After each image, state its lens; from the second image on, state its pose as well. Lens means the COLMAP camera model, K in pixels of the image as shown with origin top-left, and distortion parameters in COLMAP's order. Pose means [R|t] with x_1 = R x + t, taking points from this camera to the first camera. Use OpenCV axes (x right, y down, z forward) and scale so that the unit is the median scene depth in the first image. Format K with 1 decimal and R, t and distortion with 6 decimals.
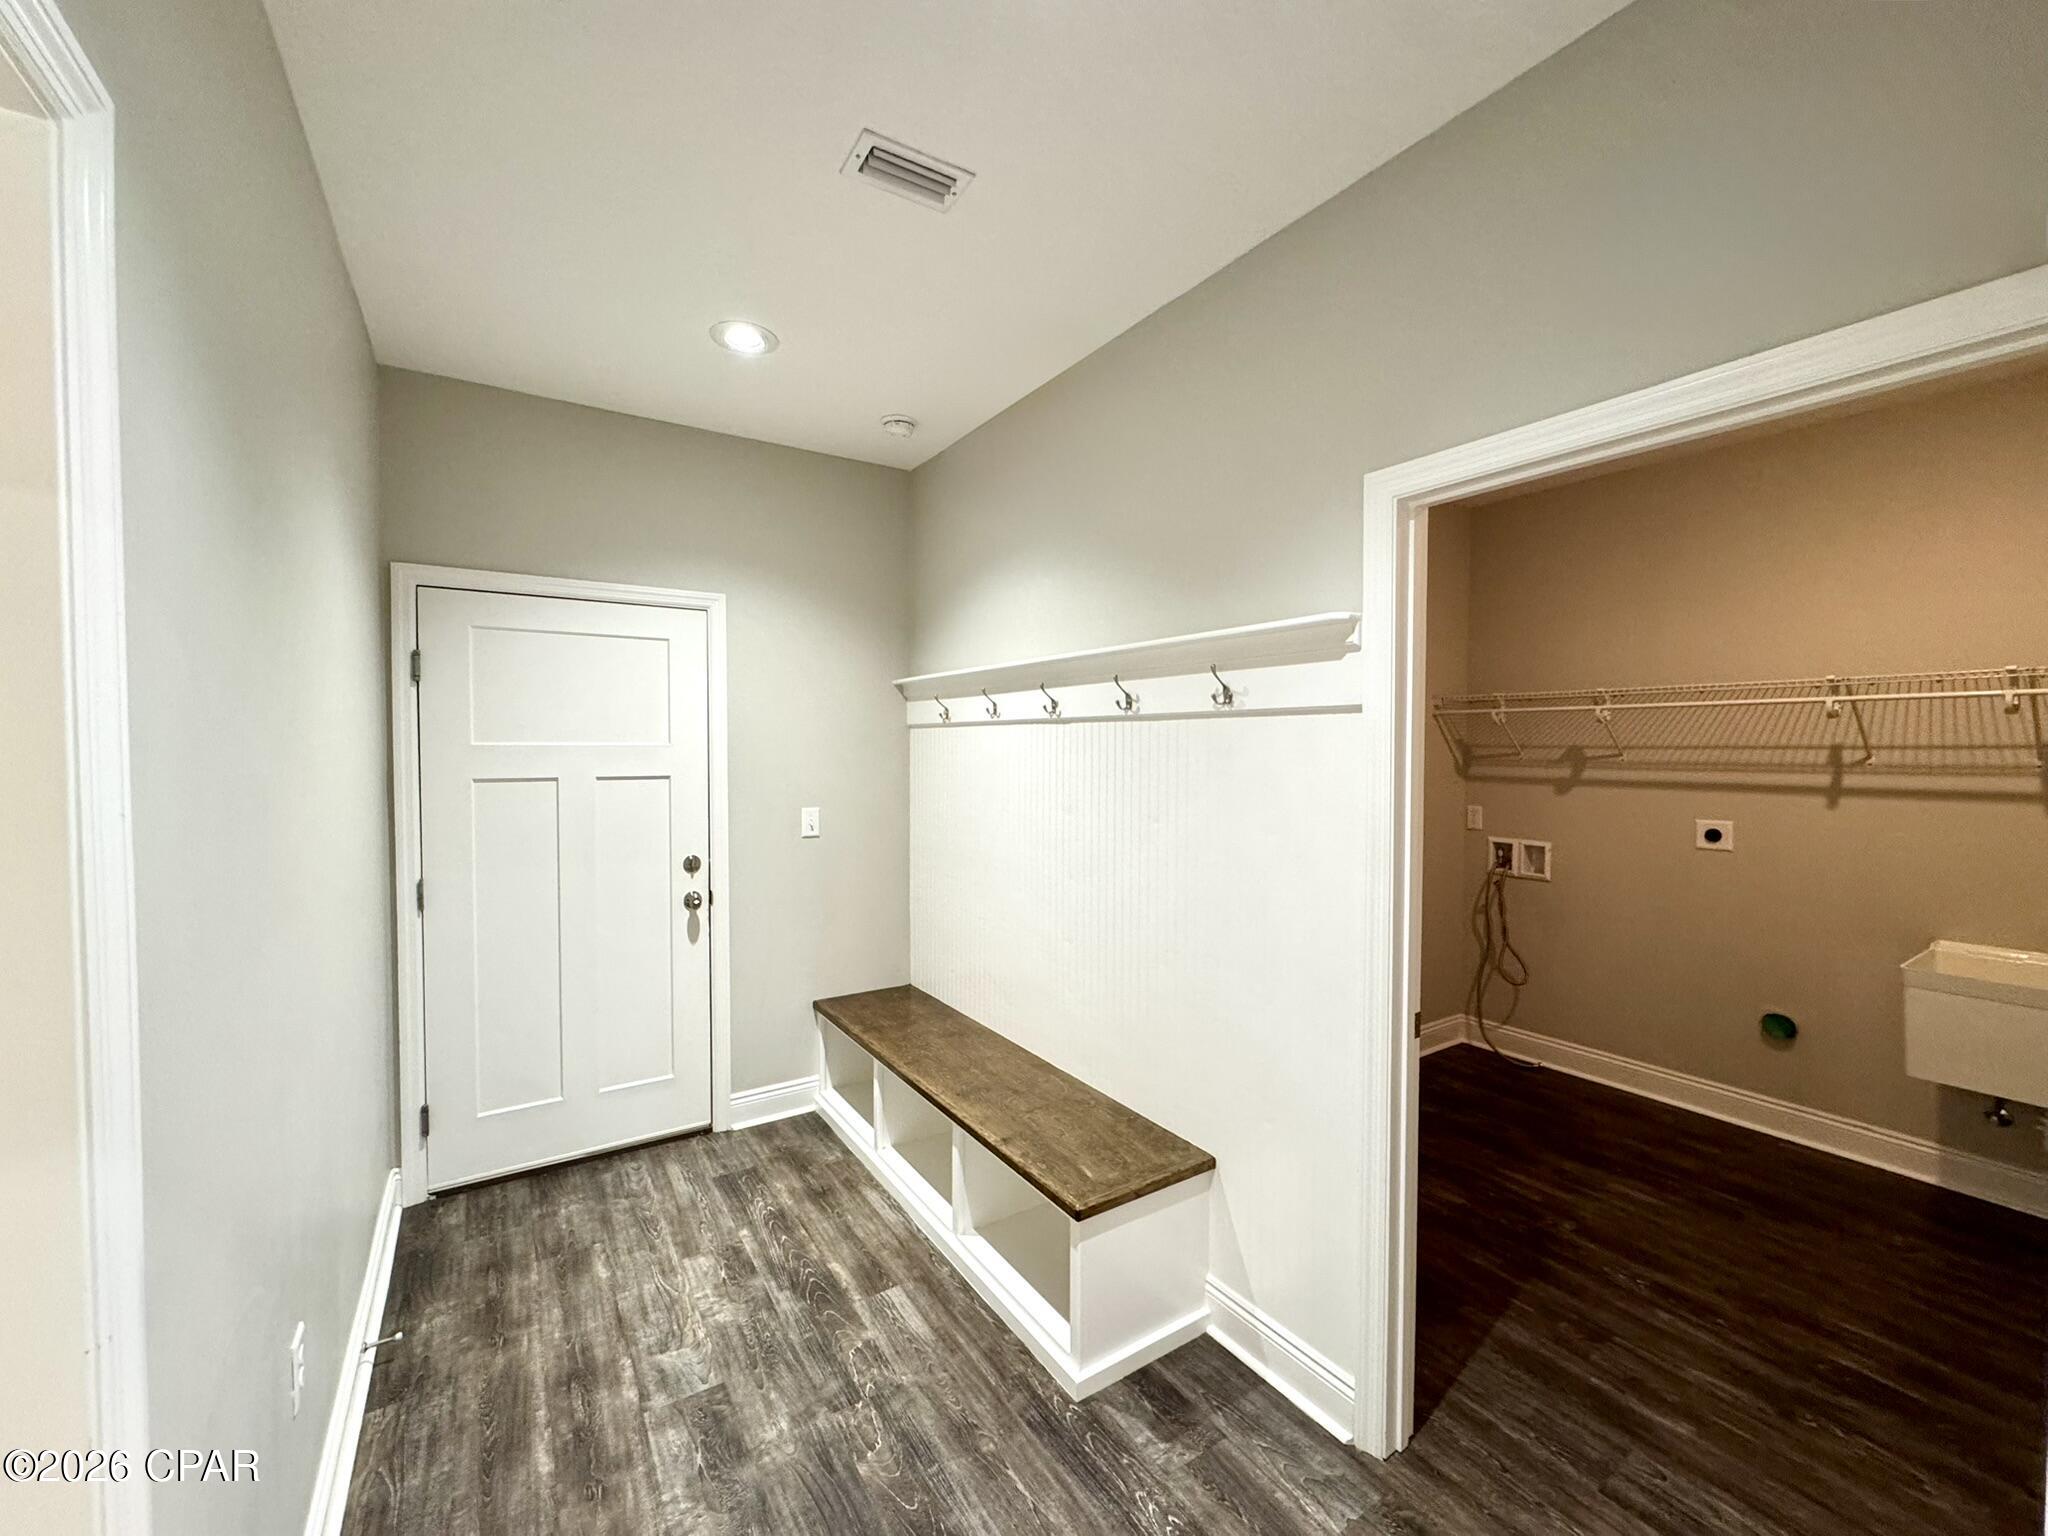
lens RADIAL K [[819.2, 0, 1024.0], [0, 819.2, 768.0], [0, 0, 1]] dist [-0.001044, -0.000110]
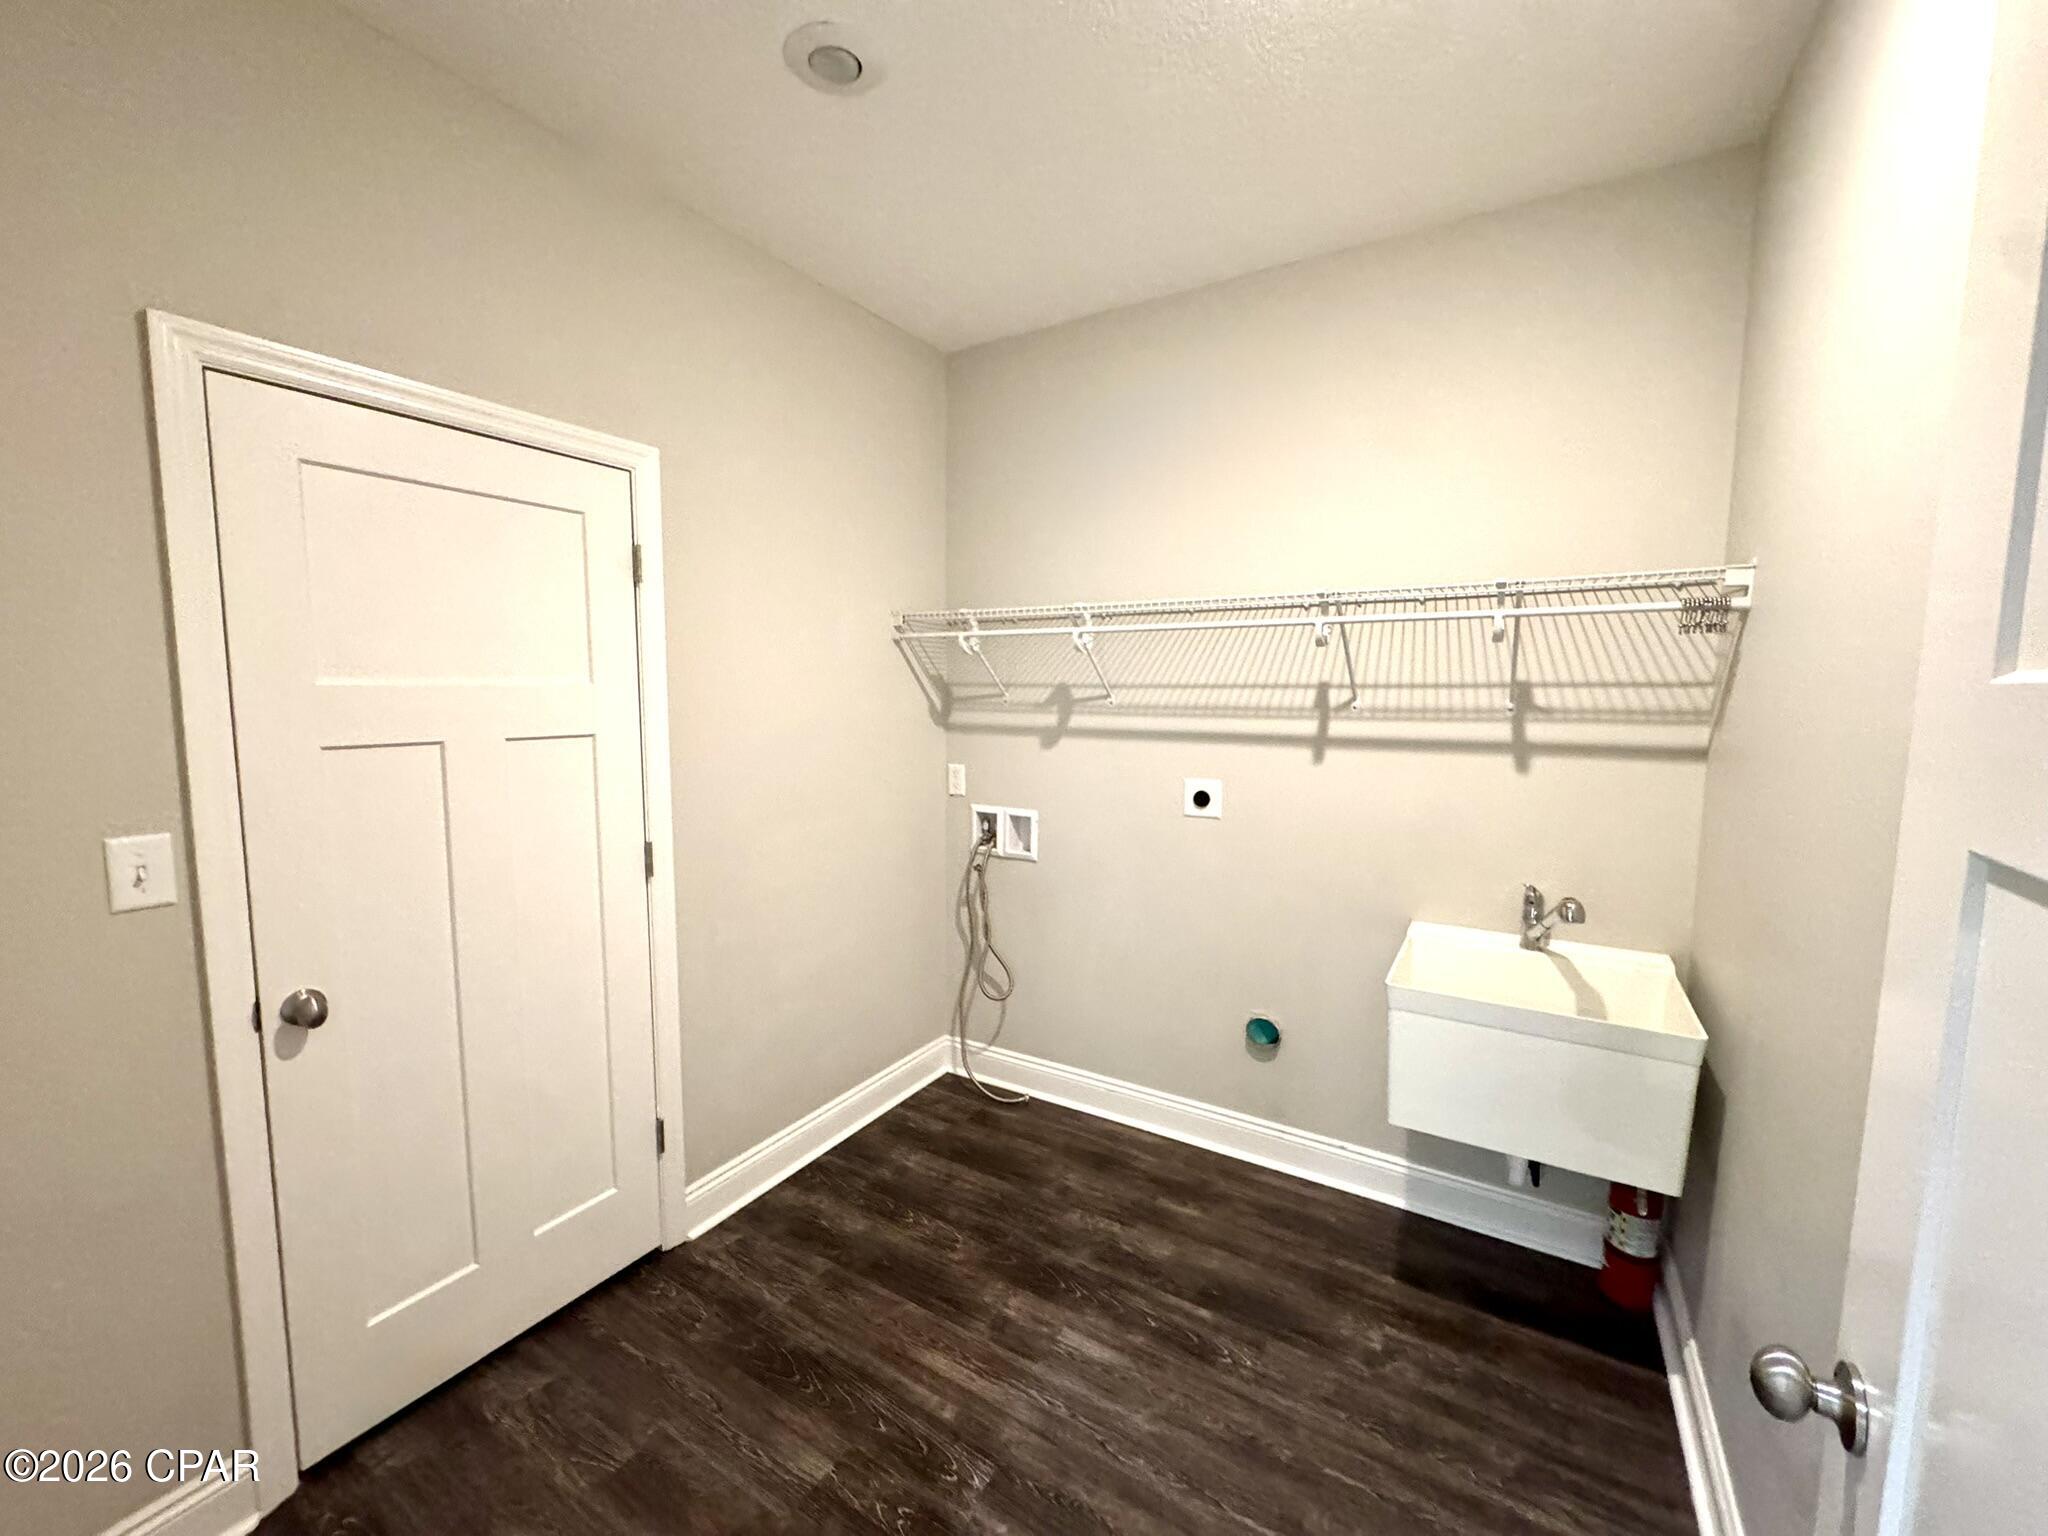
lens RADIAL K [[819.2, 0, 1024.0], [0, 819.2, 768.0], [0, 0, 1]] dist [-0.001044, -0.000110]
pose [[0.903856, -0.035936, 0.426324, 0.345620], [0.006565, 0.997514, 0.070164, -0.003259], [-0.427786, -0.060619, 0.901845, 0.358163]]
